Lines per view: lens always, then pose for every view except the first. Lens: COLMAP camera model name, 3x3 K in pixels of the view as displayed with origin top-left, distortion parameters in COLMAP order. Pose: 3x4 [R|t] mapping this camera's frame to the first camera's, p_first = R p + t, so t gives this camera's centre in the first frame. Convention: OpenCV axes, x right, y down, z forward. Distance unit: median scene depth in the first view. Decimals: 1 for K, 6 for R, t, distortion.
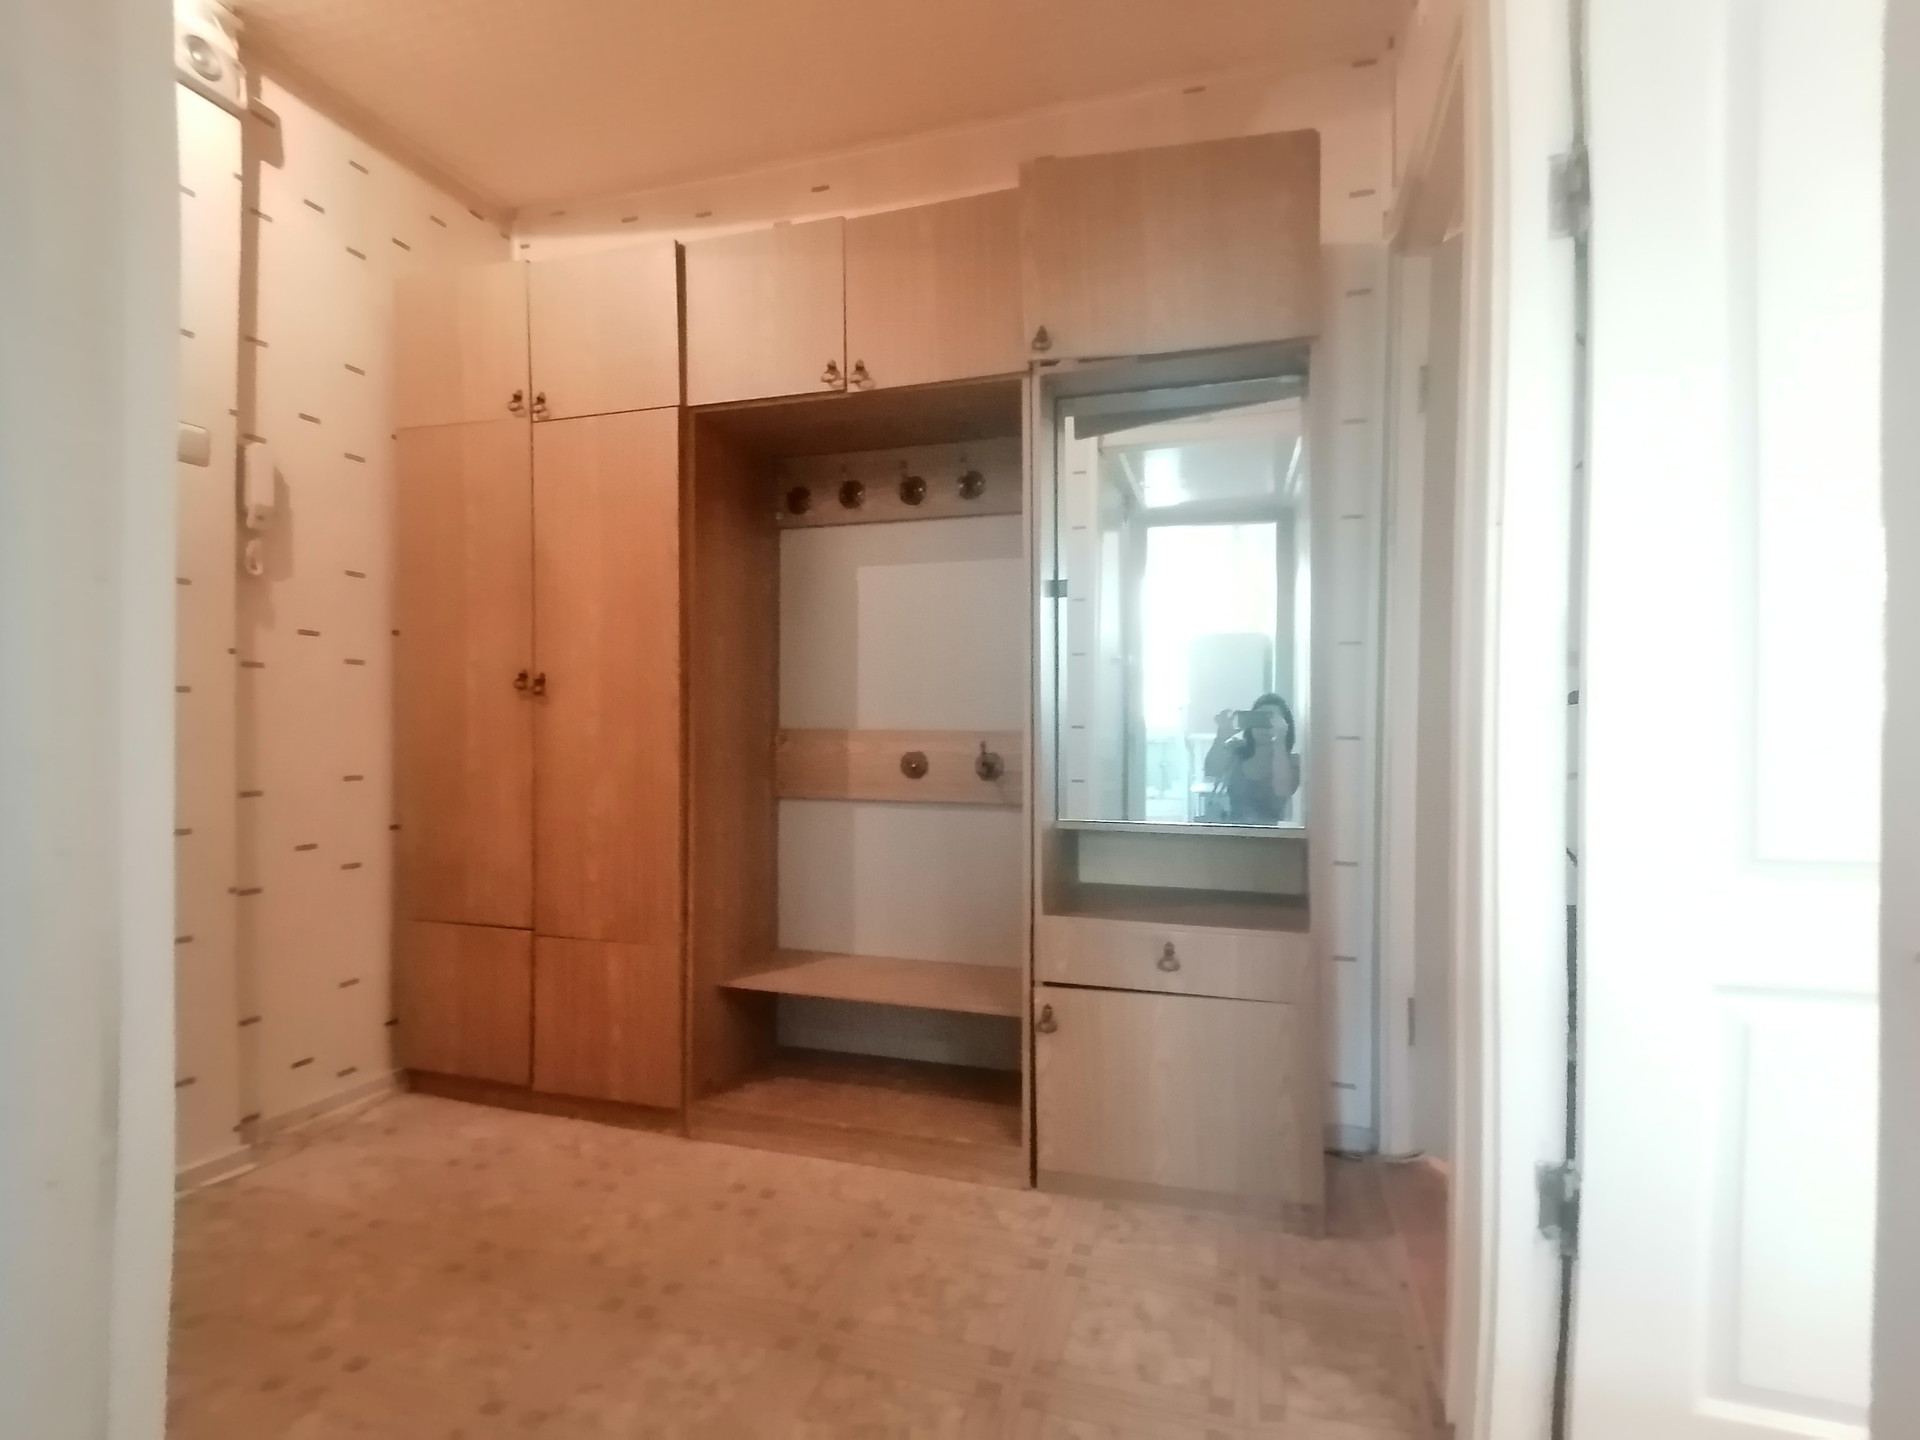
lens RADIAL K [[939.0, 0, 961.4], [0, 939.0, 742.9], [0, 0, 1]] dist [0.049291, -0.022439]
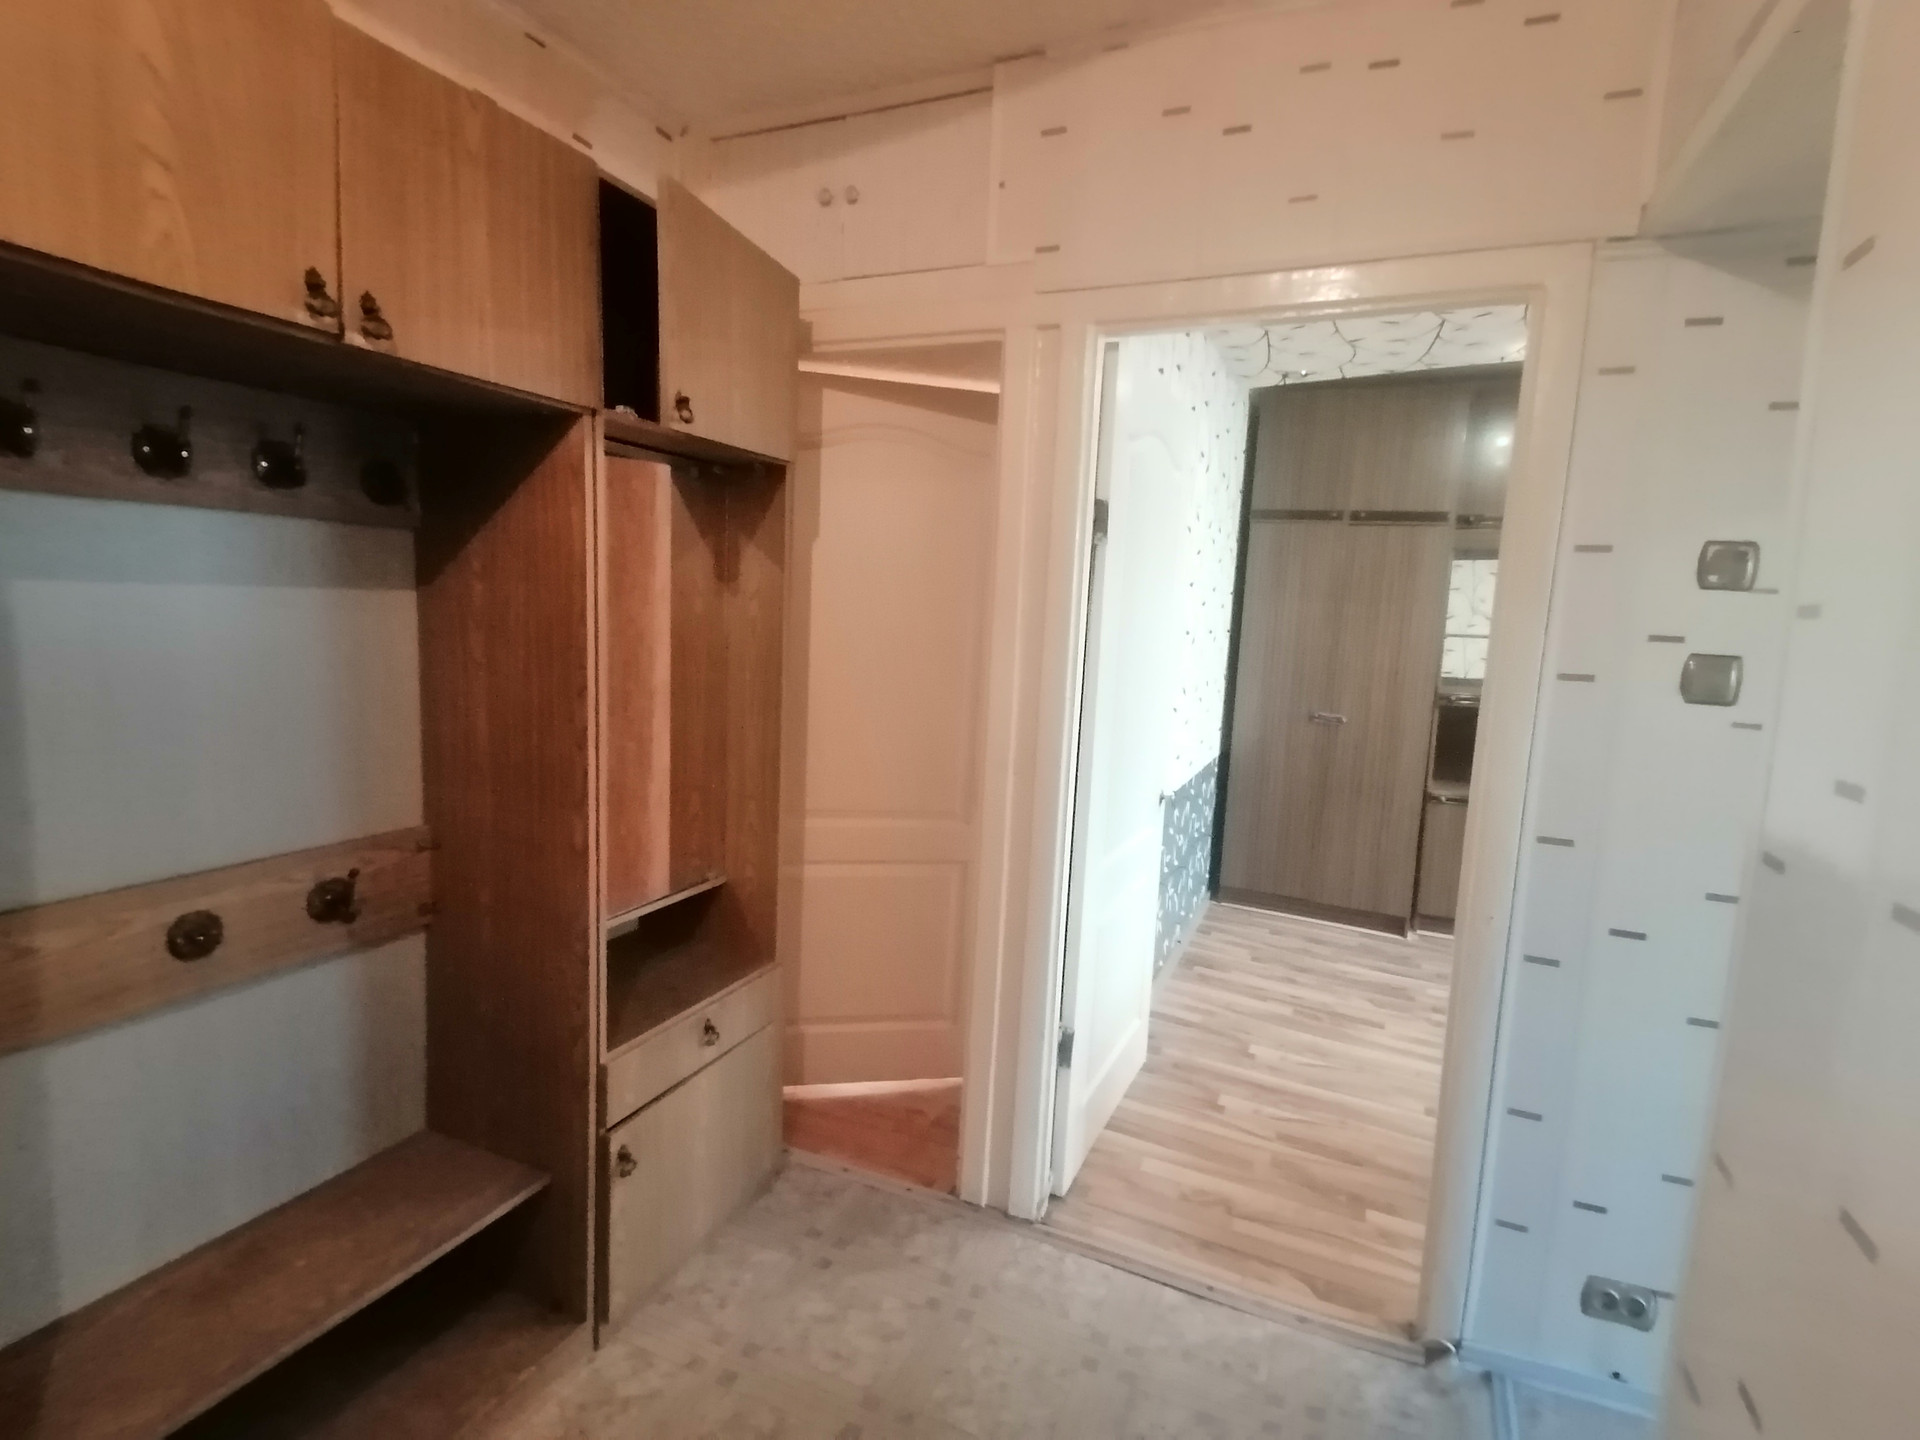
lens RADIAL K [[939.0, 0, 961.4], [0, 939.0, 742.9], [0, 0, 1]] dist [0.049291, -0.022439]
pose [[0.121440, -0.146753, 0.981690, -0.622464], [-0.003813, 0.988934, 0.148307, -0.206401], [-0.992591, -0.021754, 0.119537, 0.524948]]
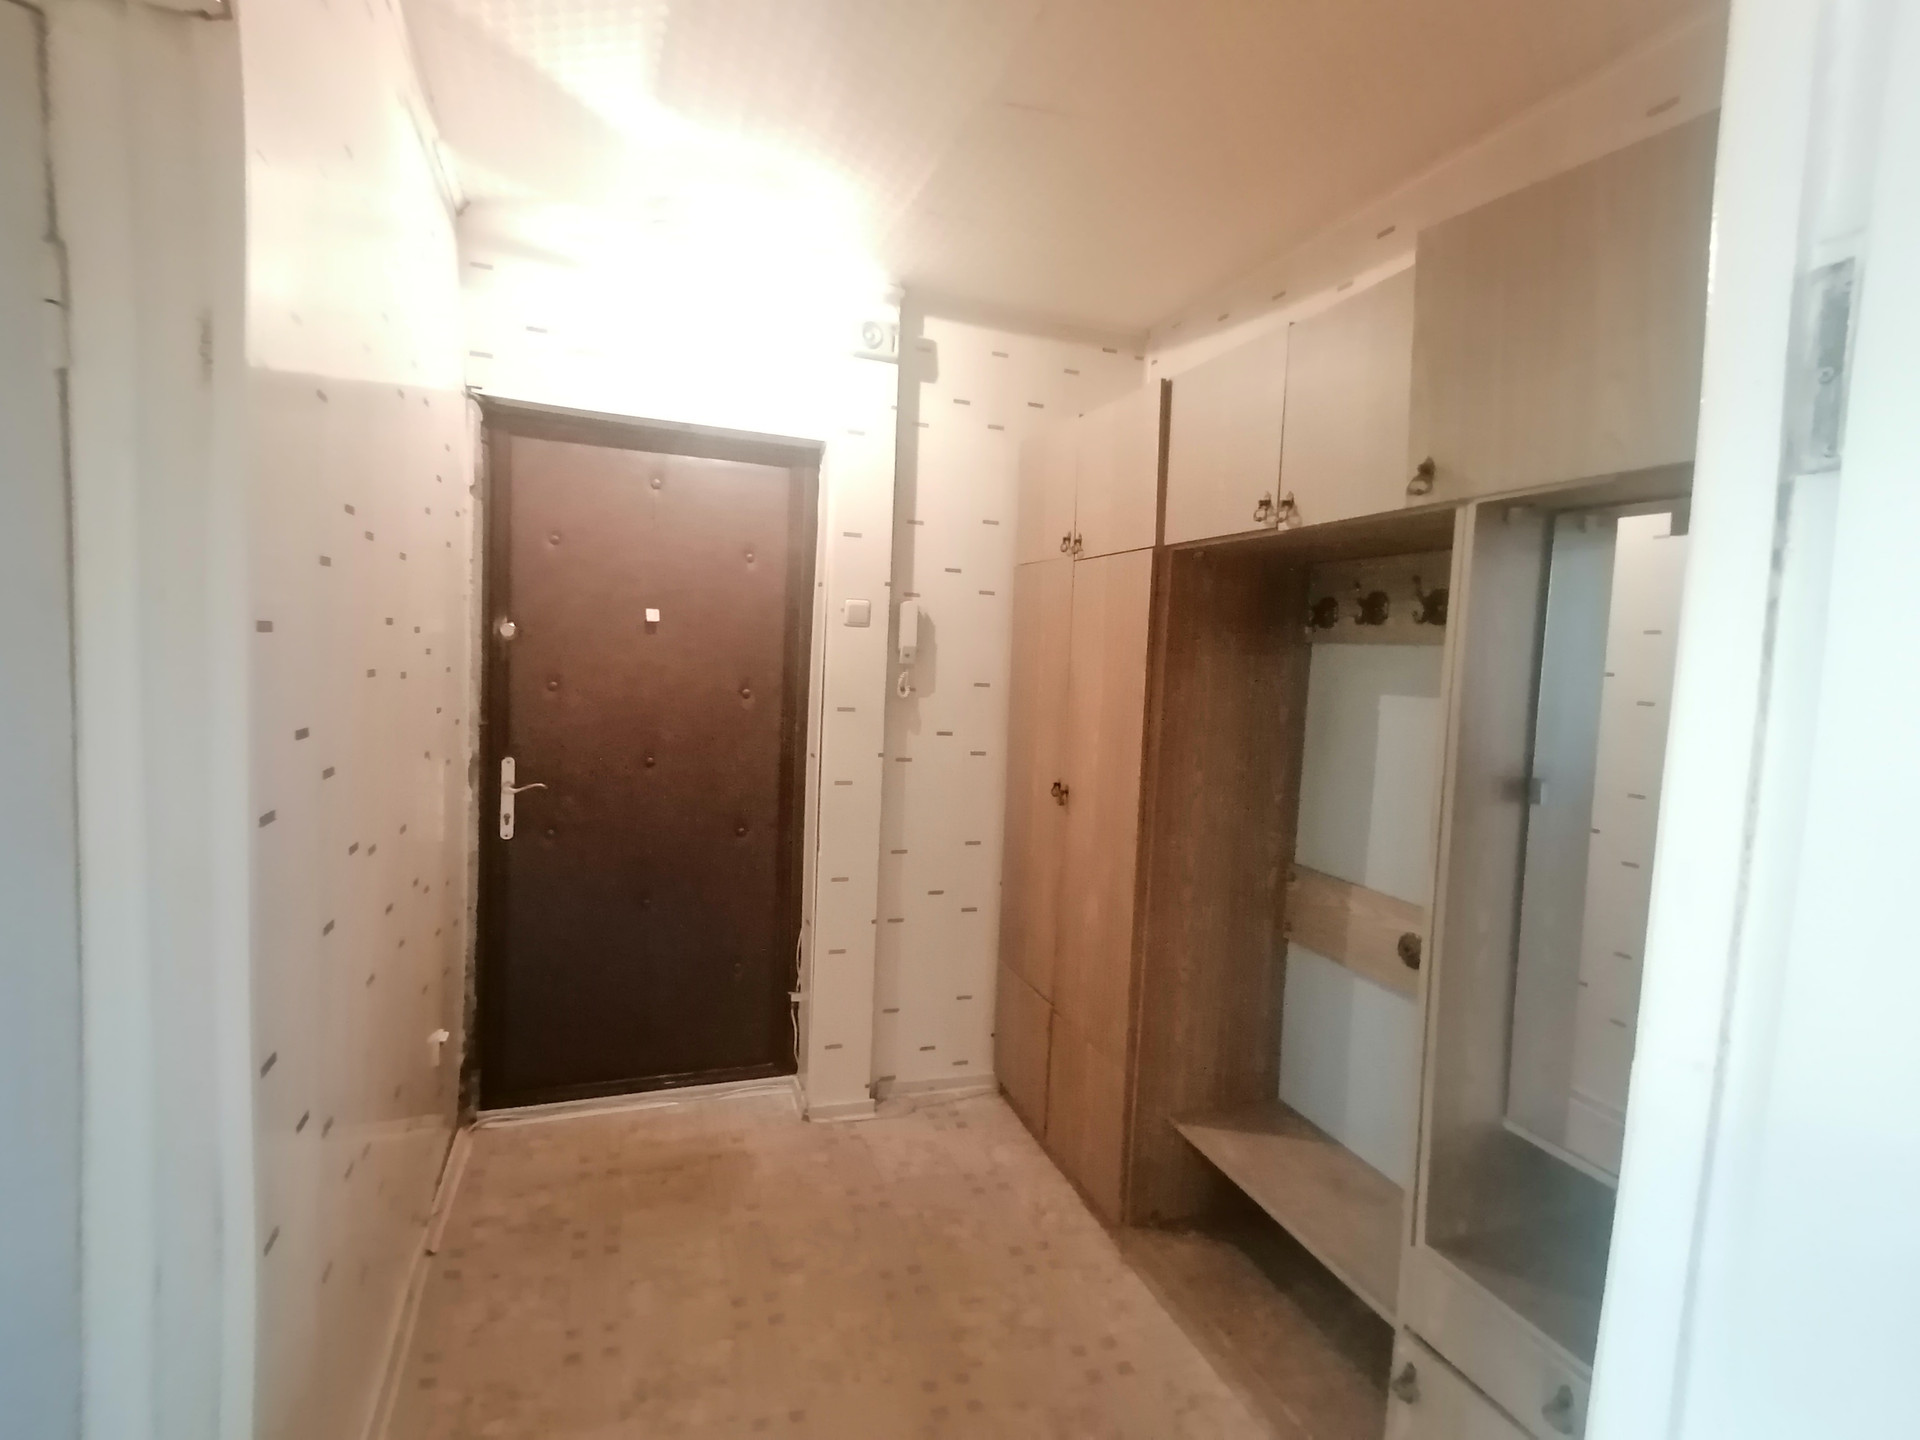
lens RADIAL K [[939.1, 0, 962.5], [0, 939.1, 755.1], [0, 0, 1]] dist [0.019651, 0.048239]
pose [[0.617542, 0.106477, -0.779297, 0.359516], [-0.065181, 0.994314, 0.084203, -0.206961], [0.783832, -0.001203, 0.620971, 0.232755]]
